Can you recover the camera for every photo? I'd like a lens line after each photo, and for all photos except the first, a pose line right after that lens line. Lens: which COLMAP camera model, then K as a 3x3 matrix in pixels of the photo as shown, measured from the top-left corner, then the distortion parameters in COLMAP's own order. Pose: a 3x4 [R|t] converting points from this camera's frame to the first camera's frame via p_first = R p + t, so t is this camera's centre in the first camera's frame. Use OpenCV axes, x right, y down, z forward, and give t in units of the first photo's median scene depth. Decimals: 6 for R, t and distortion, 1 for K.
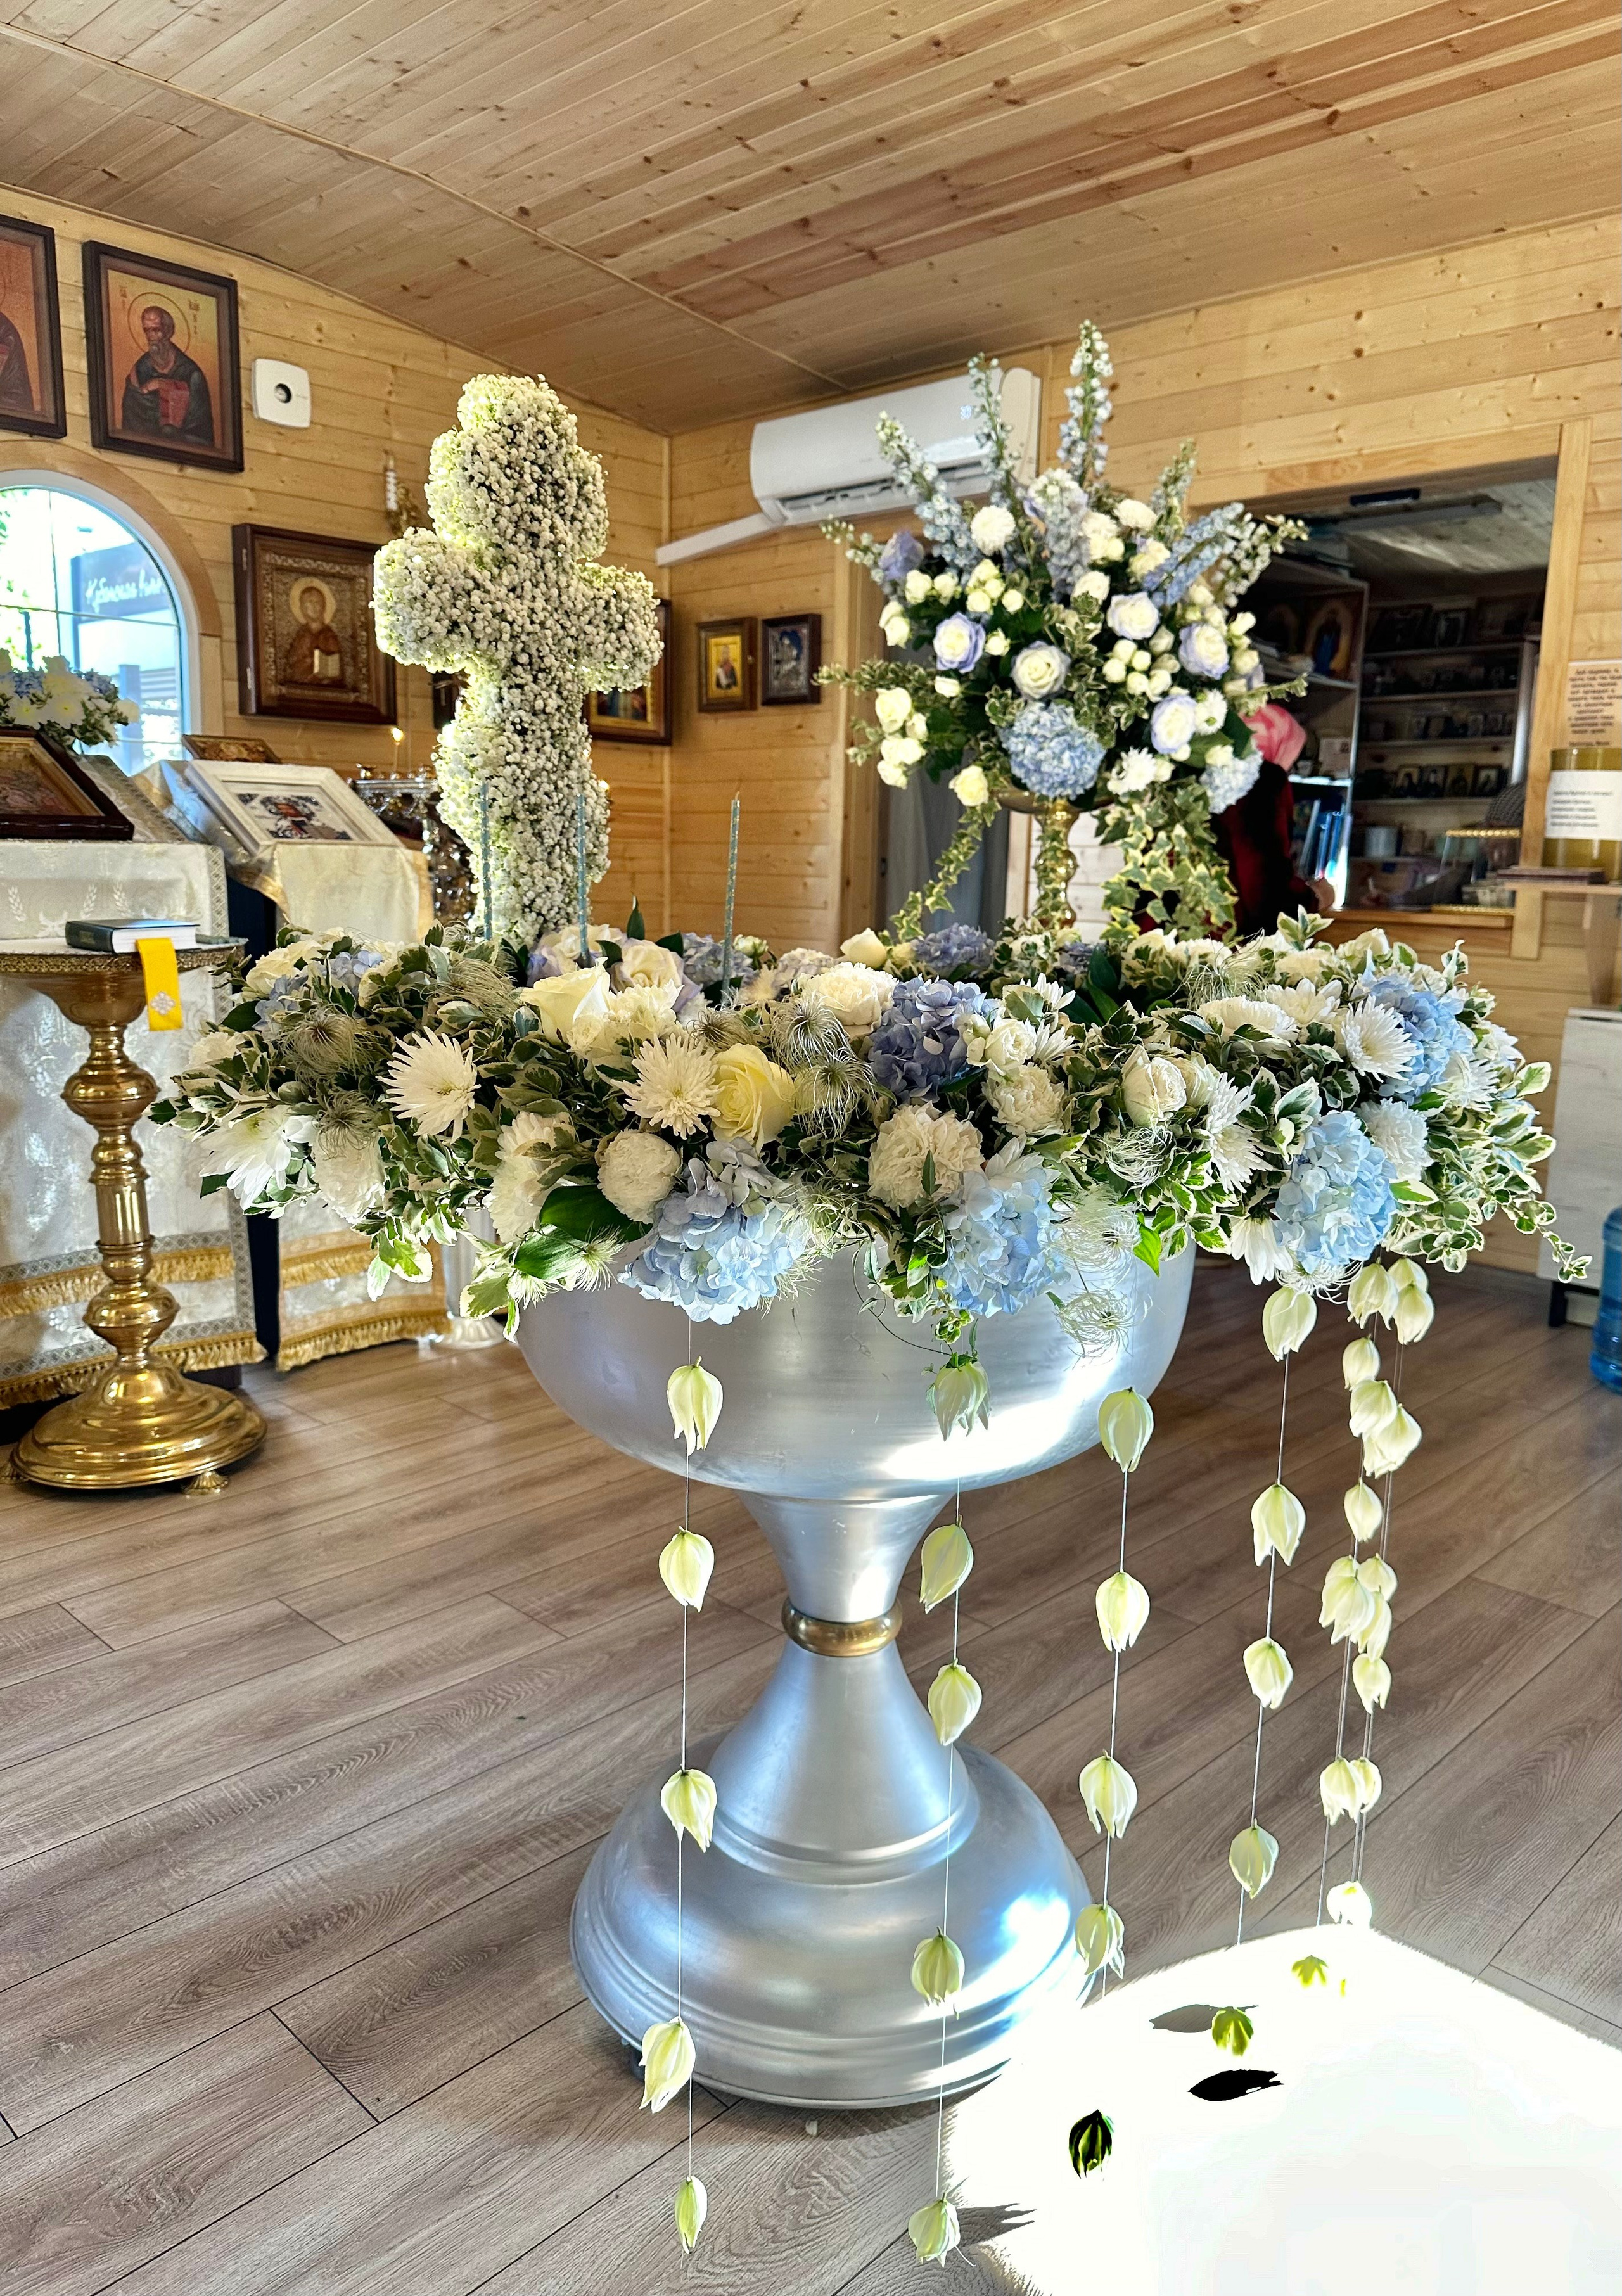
lens RADIAL K [[1628.4, 0, 849.2], [0, 1628.4, 1152.3], [0, 0, 1]] dist [0.017150, -0.022113]
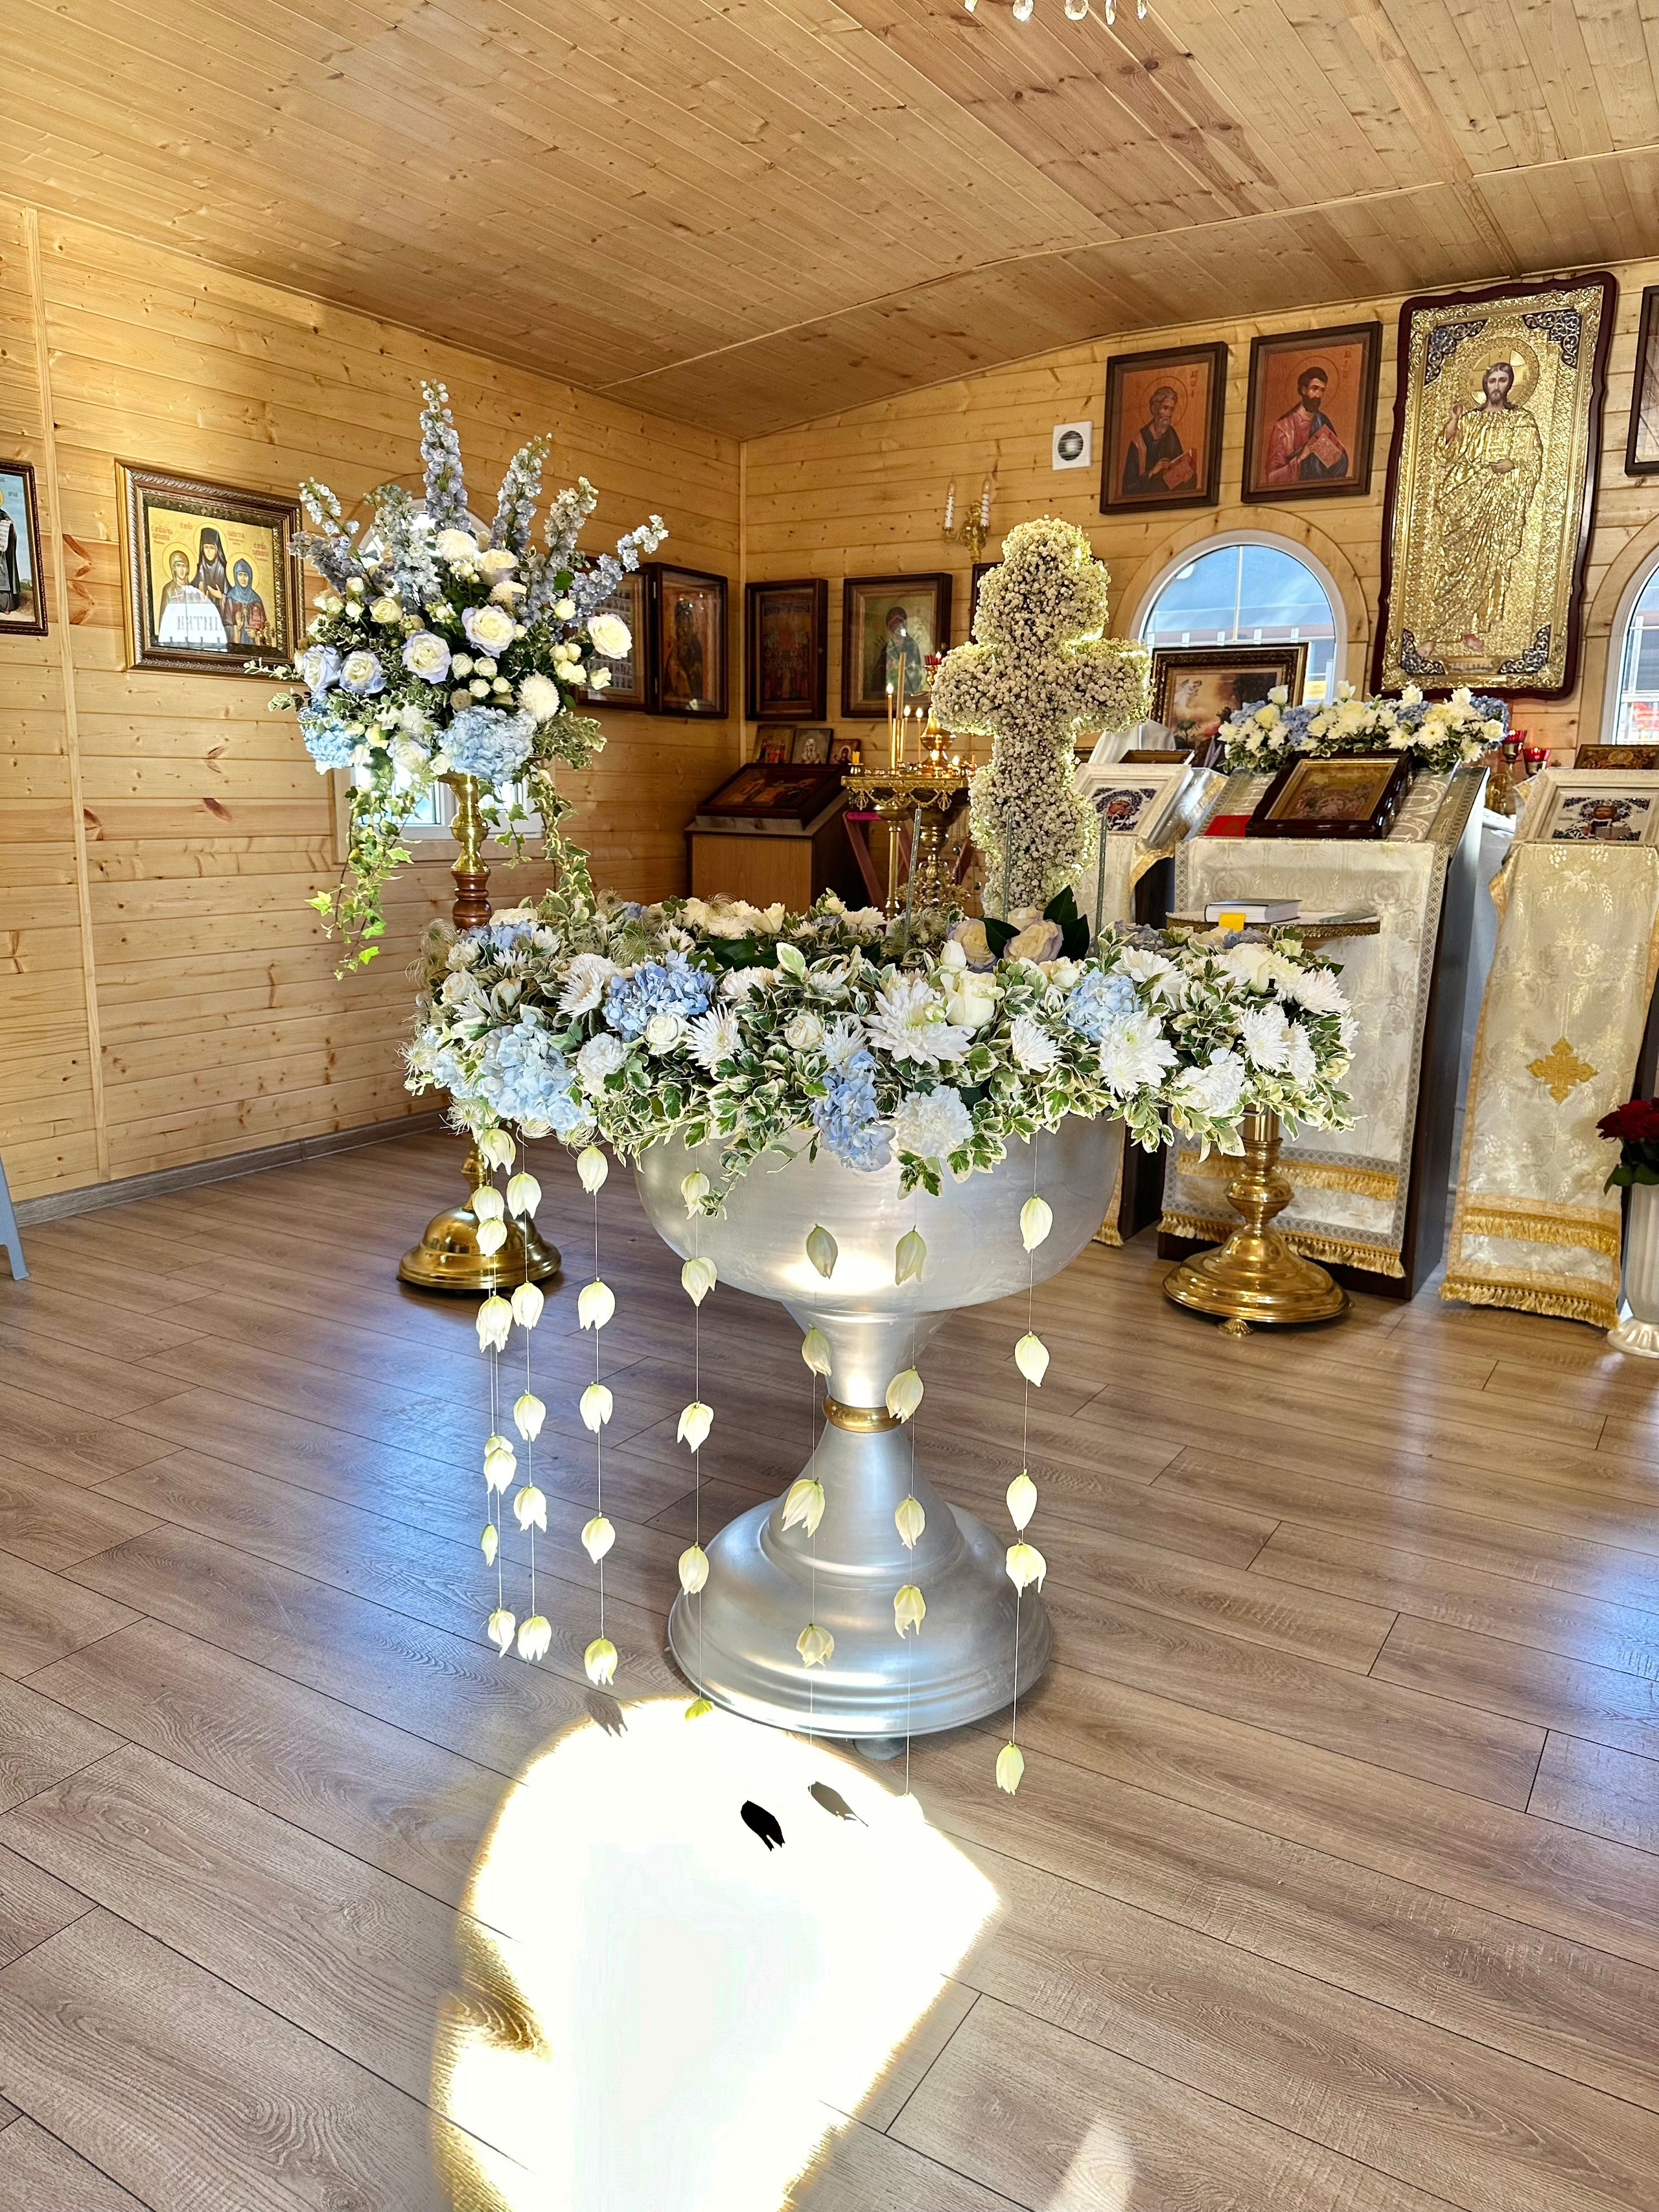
lens RADIAL K [[1558.8, 0, 835.3], [0, 1558.8, 1100.6], [0, 0, 1]] dist [0.007578, -0.020080]
pose [[0.218811, 0.175582, -0.959840, 0.597753], [-0.185717, 0.973190, 0.135687, -0.072045], [0.957931, 0.148568, 0.245554, 0.300034]]
